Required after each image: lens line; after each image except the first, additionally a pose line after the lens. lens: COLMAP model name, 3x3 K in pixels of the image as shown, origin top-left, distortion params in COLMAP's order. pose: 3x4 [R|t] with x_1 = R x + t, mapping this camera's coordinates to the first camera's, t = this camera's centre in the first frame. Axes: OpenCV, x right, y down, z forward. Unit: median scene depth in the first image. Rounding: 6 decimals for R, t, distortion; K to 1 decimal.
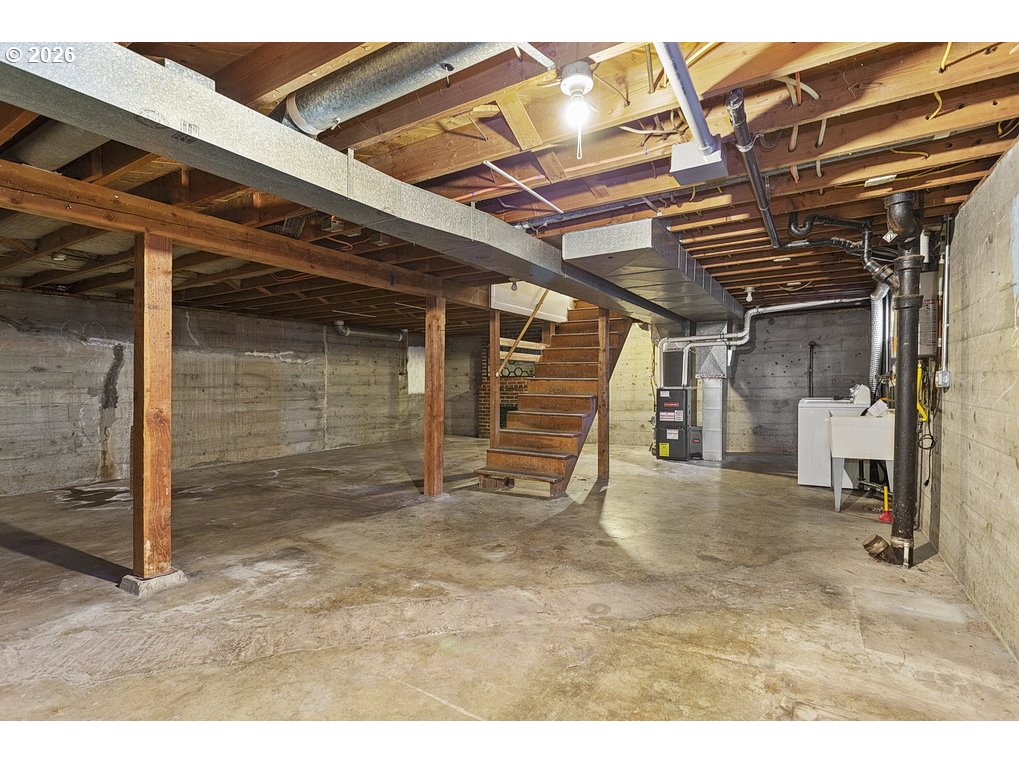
lens RADIAL K [[484.7, 0, 512.5], [0, 484.7, 380.2], [0, 0, 1]] dist [0.003927, 0.000991]
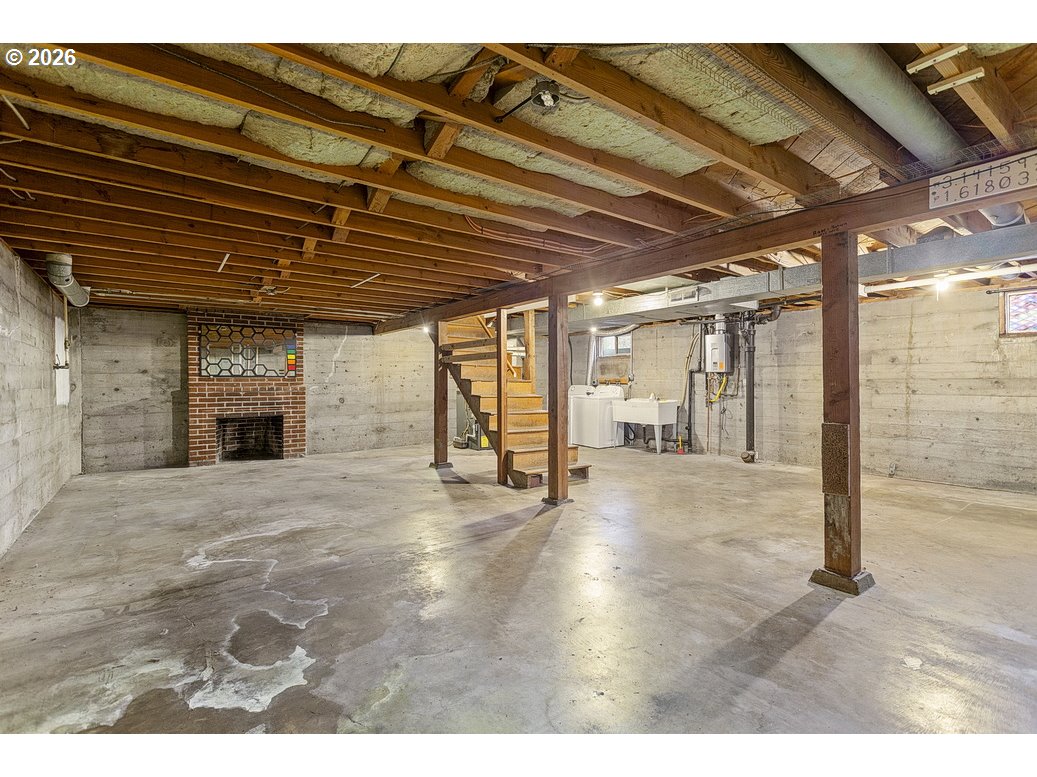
lens RADIAL K [[493.3, 0, 521.5], [0, 493.3, 386.7], [0, 0, 1]] dist [0.003927, 0.000991]
pose [[0.388065, -0.004650, 0.921620, -1.543371], [0.001097, 0.999989, 0.004584, 0.016448], [-0.921631, -0.000768, 0.388066, 0.978912]]
